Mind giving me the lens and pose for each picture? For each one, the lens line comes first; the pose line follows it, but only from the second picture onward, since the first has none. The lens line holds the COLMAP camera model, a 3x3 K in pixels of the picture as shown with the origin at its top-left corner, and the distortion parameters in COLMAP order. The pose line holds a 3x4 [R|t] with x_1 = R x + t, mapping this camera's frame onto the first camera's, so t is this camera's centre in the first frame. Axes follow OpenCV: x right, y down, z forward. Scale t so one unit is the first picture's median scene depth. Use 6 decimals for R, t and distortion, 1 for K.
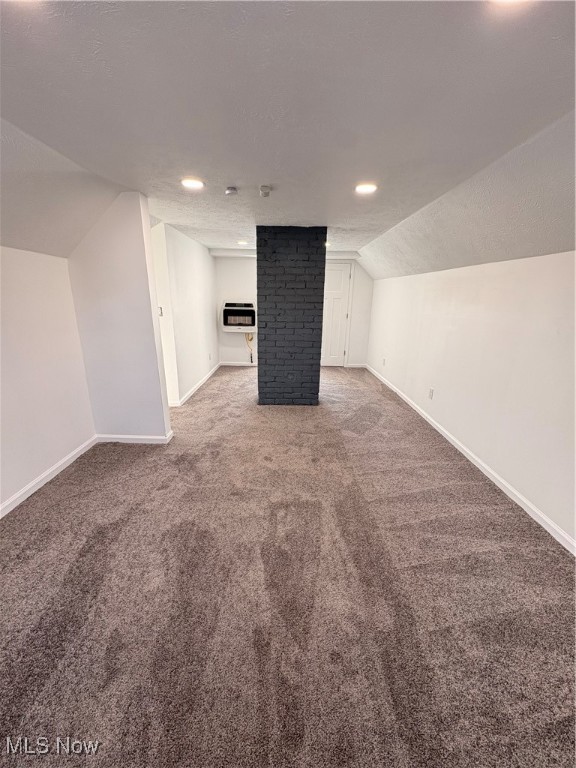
lens RADIAL K [[307.0, 0, 288.0], [0, 307.0, 384.0], [0, 0, 1]] dist [-0.000392, 0.000178]
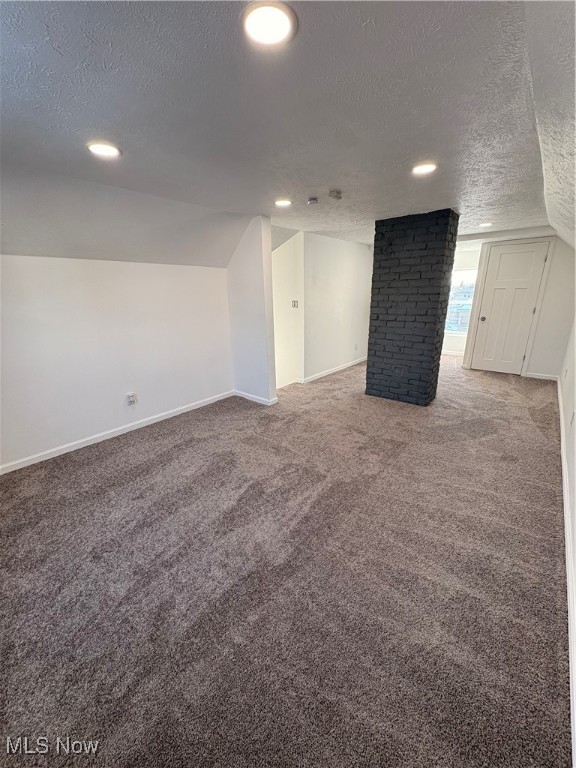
lens RADIAL K [[307.0, 0, 288.0], [0, 307.0, 384.0], [0, 0, 1]] dist [-0.000392, 0.000178]
pose [[0.767445, 0.159447, -0.620971, 0.397504], [-0.150010, 0.986352, 0.067872, 0.002771], [0.623318, 0.041064, 0.780889, 0.026362]]
